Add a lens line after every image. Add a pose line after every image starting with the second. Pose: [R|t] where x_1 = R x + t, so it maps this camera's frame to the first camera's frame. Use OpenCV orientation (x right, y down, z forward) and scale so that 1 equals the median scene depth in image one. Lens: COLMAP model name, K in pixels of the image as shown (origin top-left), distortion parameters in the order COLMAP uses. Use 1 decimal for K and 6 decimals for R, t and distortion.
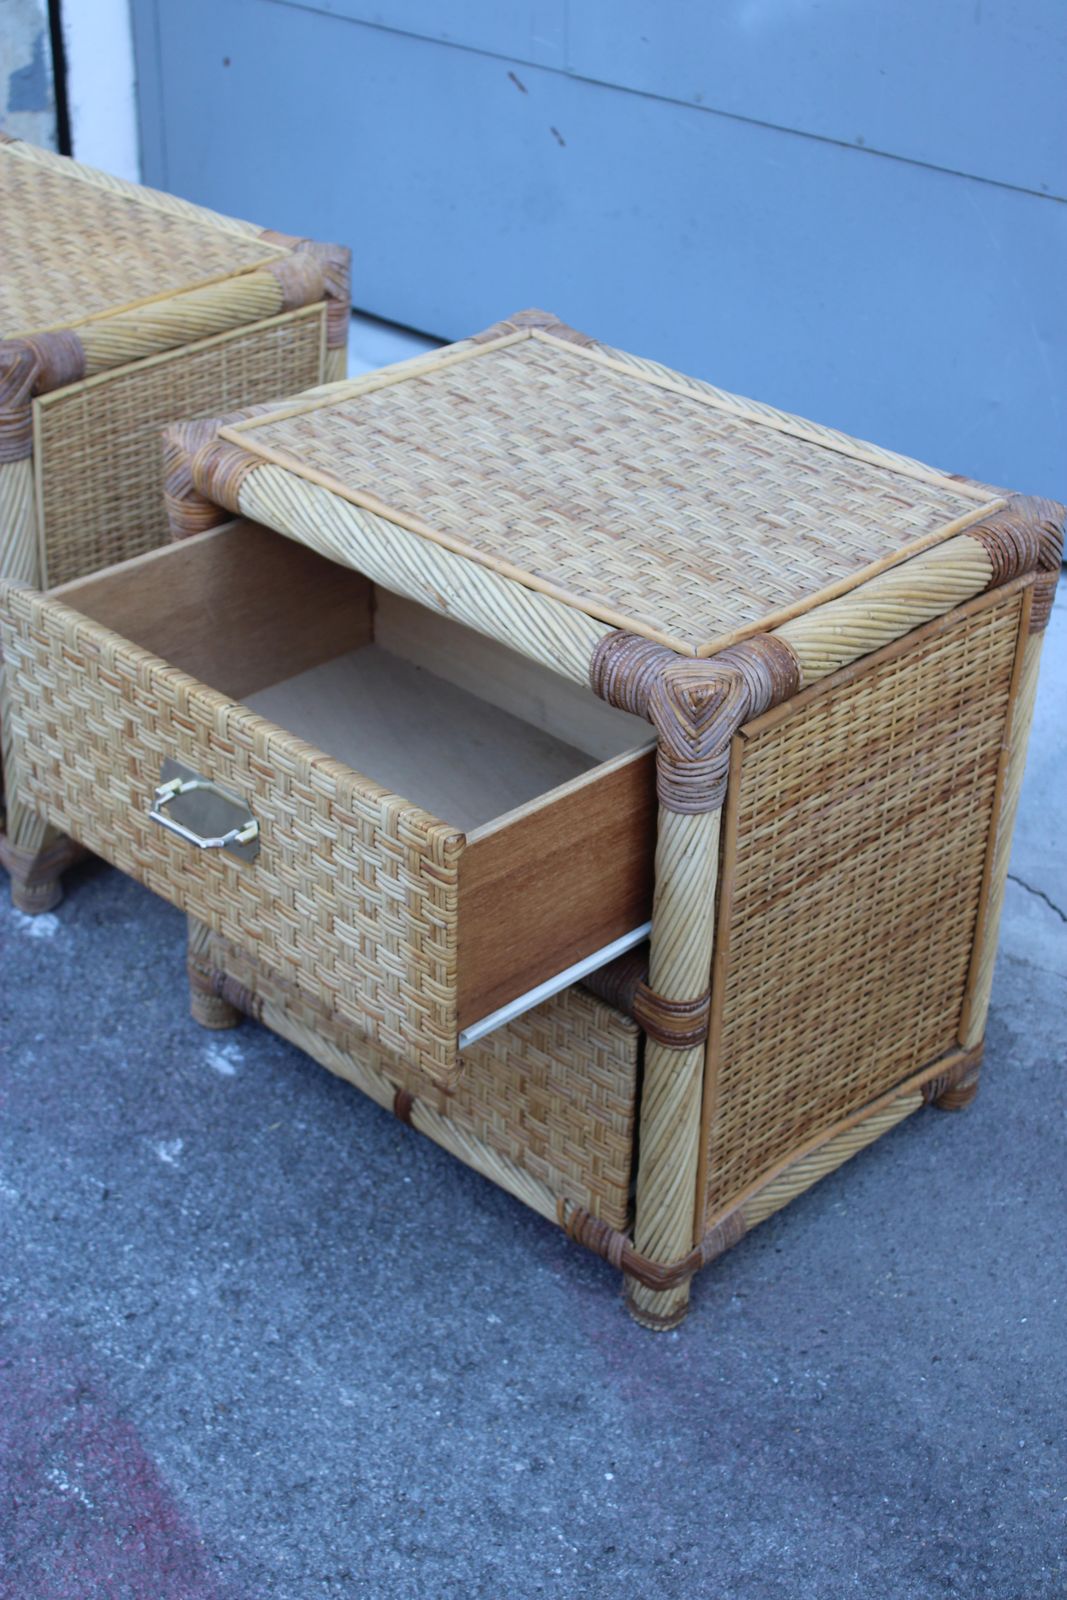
lens RADIAL K [[2416.3, 0, 528.4], [0, 2416.3, 795.8], [0, 0, 1]] dist [-0.048579, 0.120635]
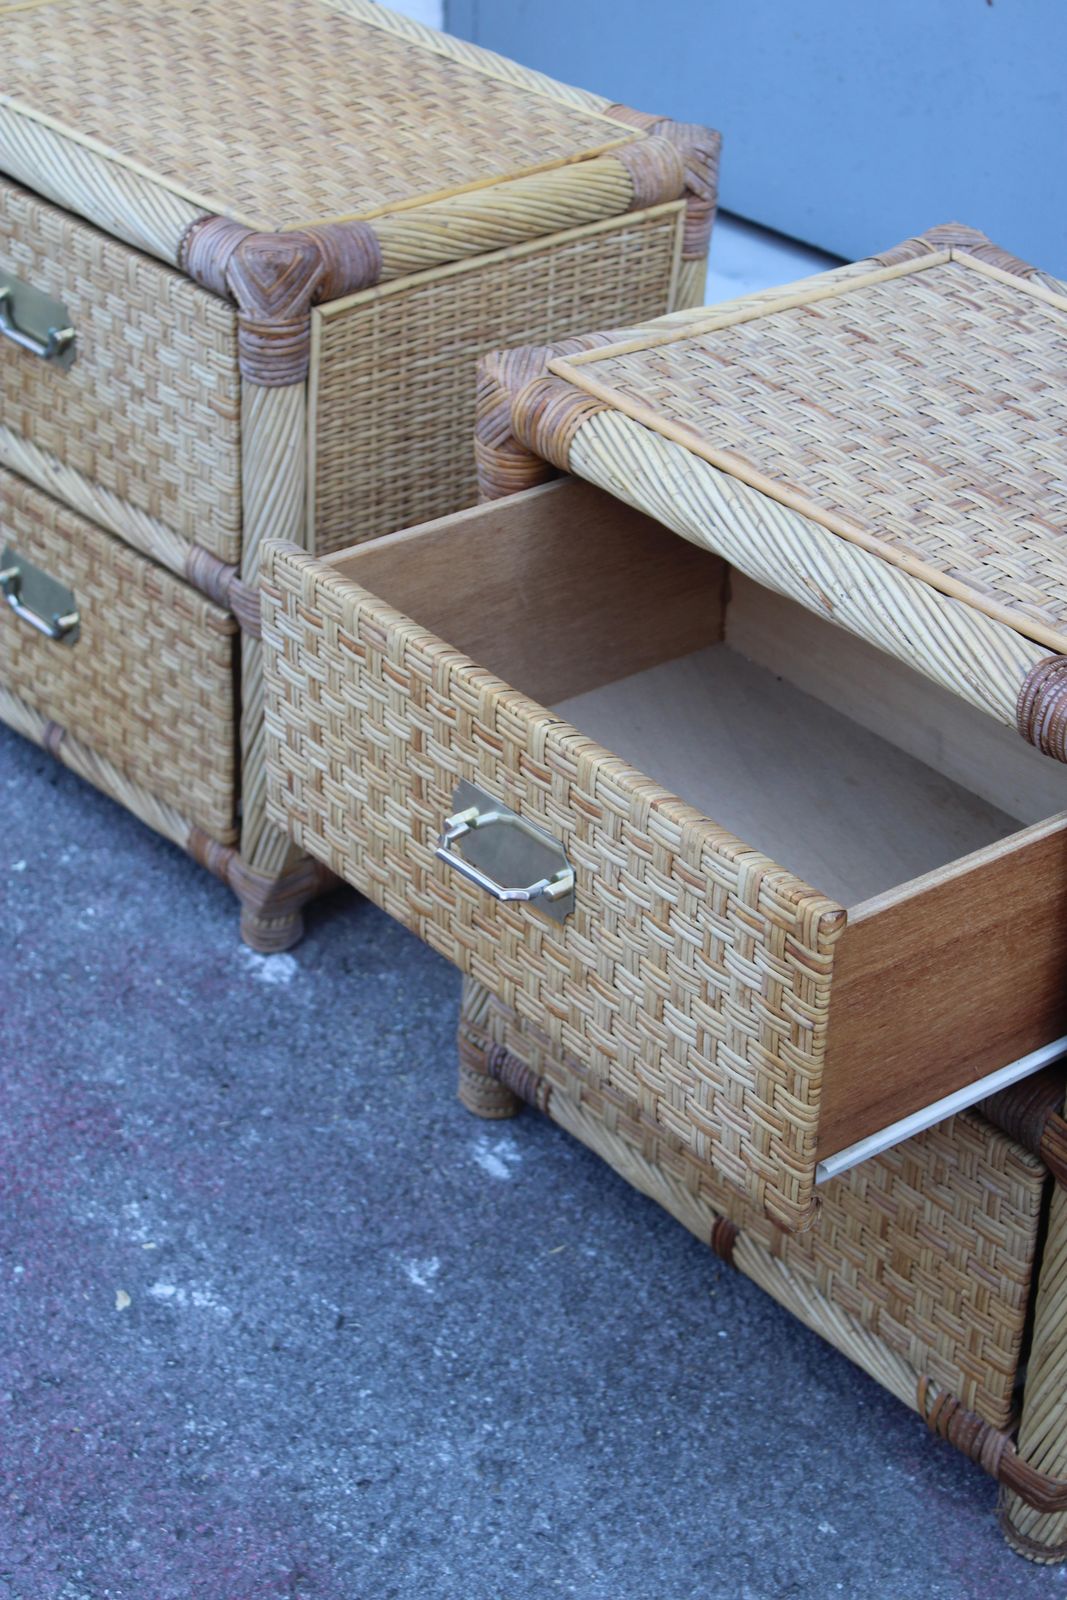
lens RADIAL K [[3030.3, 0, 533.5], [0, 3030.3, 800.0], [0, 0, 1]] dist [-0.003861, 0.275462]
pose [[0.992411, 0.066505, -0.103429, -0.022321], [-0.066512, 0.997780, 0.003383, -0.012925], [0.103424, 0.003522, 0.994631, 0.020953]]
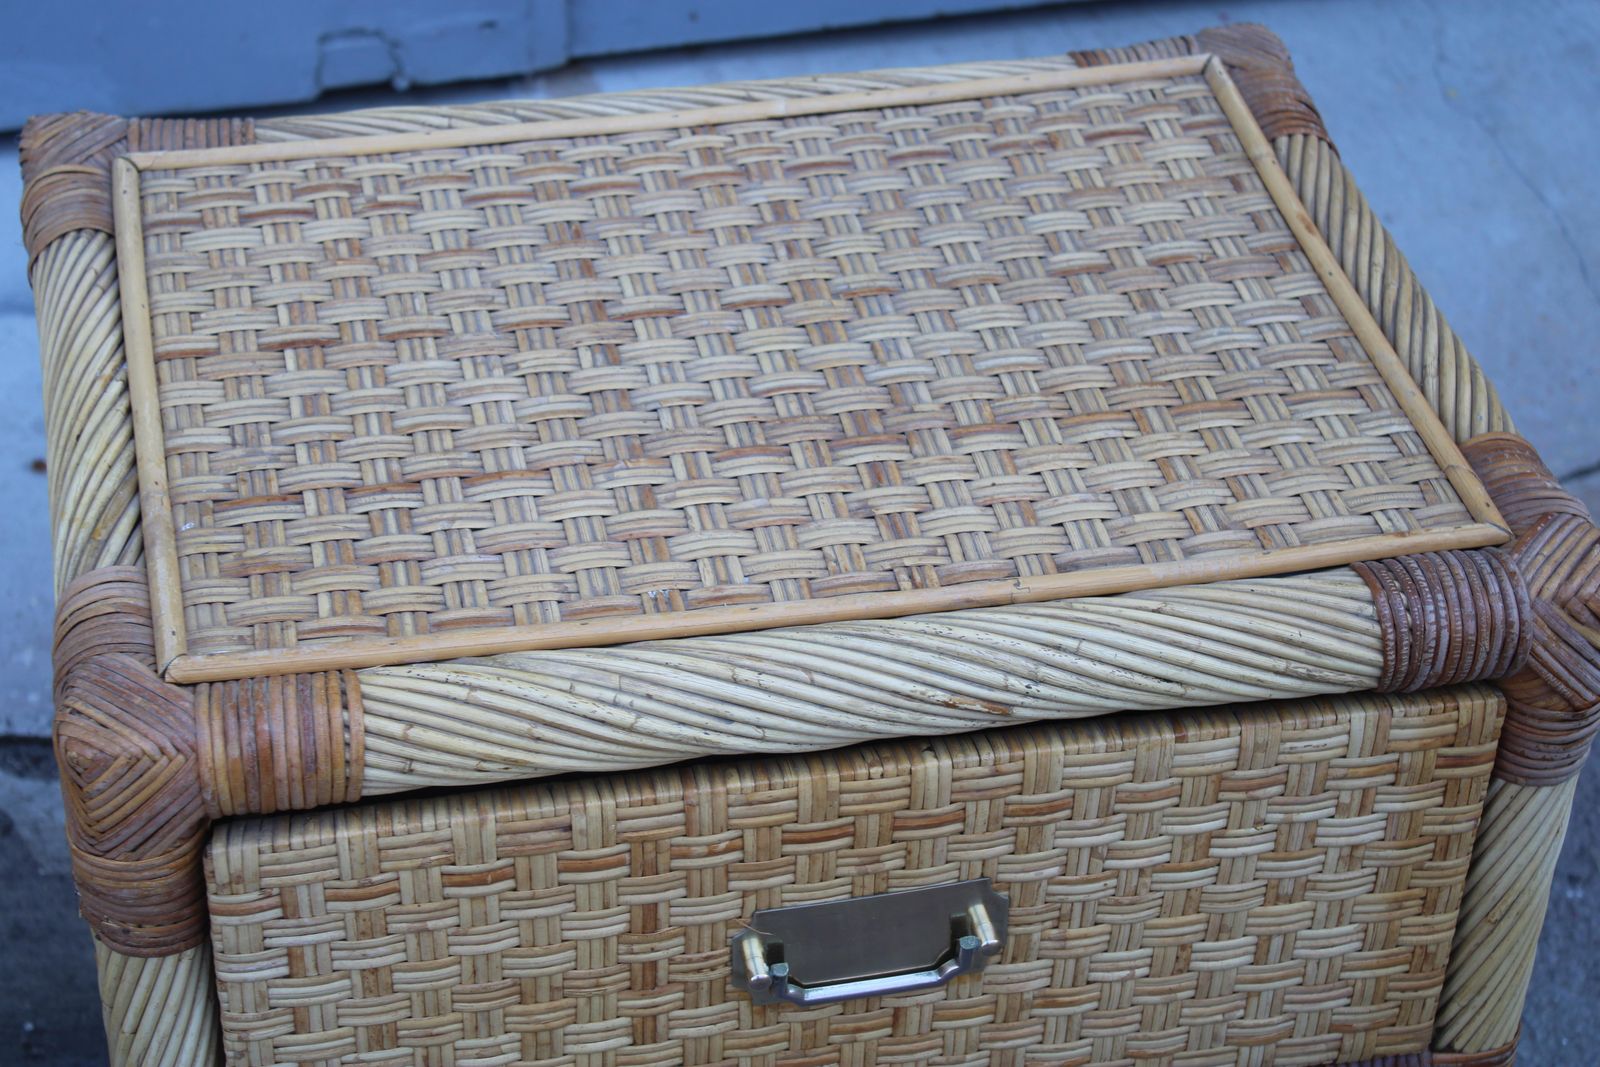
lens RADIAL K [[3107.7, 0, 800.0], [0, 3107.7, 533.5], [0, 0, 1]] dist [0.042695, 0.041335]
pose [[0.552360, -0.527019, 0.645871, -0.423006], [0.420263, 0.845178, 0.330233, -0.315958], [-0.719915, 0.089028, 0.688329, 0.524742]]
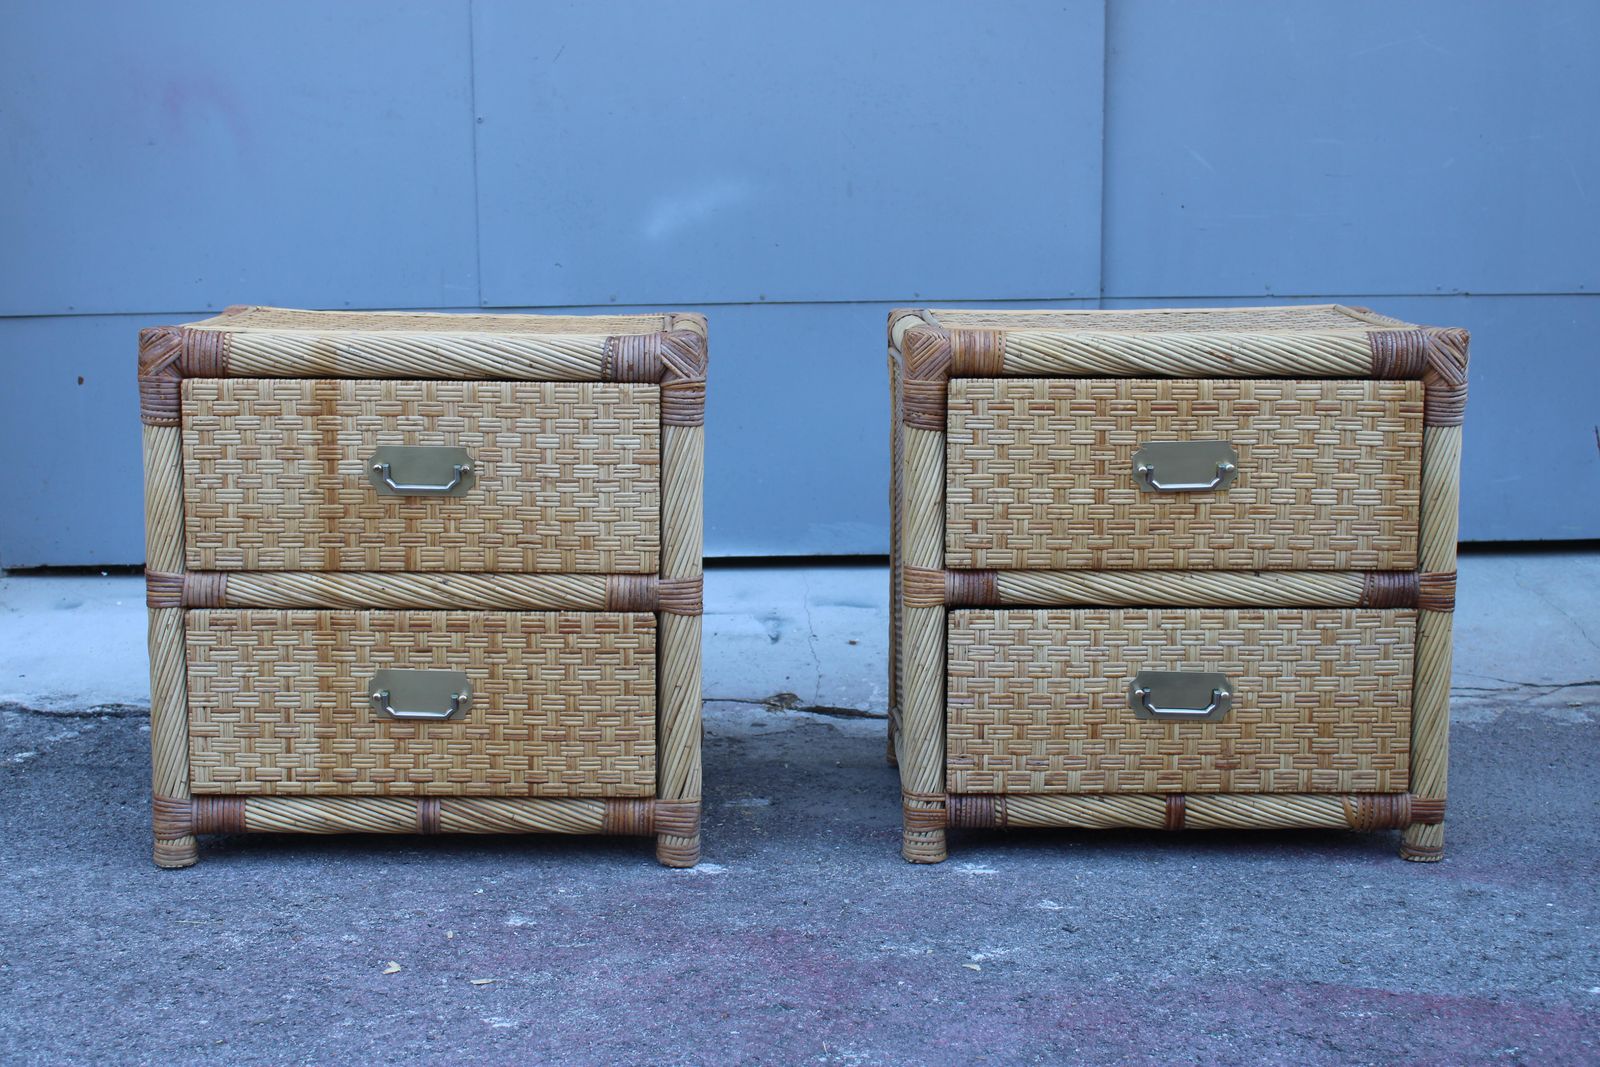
lens RADIAL K [[2065.9, 0, 776.4], [0, 2065.9, 524.2], [0, 0, 1]] dist [-0.082404, 0.125209]
pose [[0.732510, -0.144008, 0.665350, -0.969741], [0.376891, 0.899702, -0.220203, 0.161757], [-0.566906, 0.412066, 0.713316, 0.292023]]
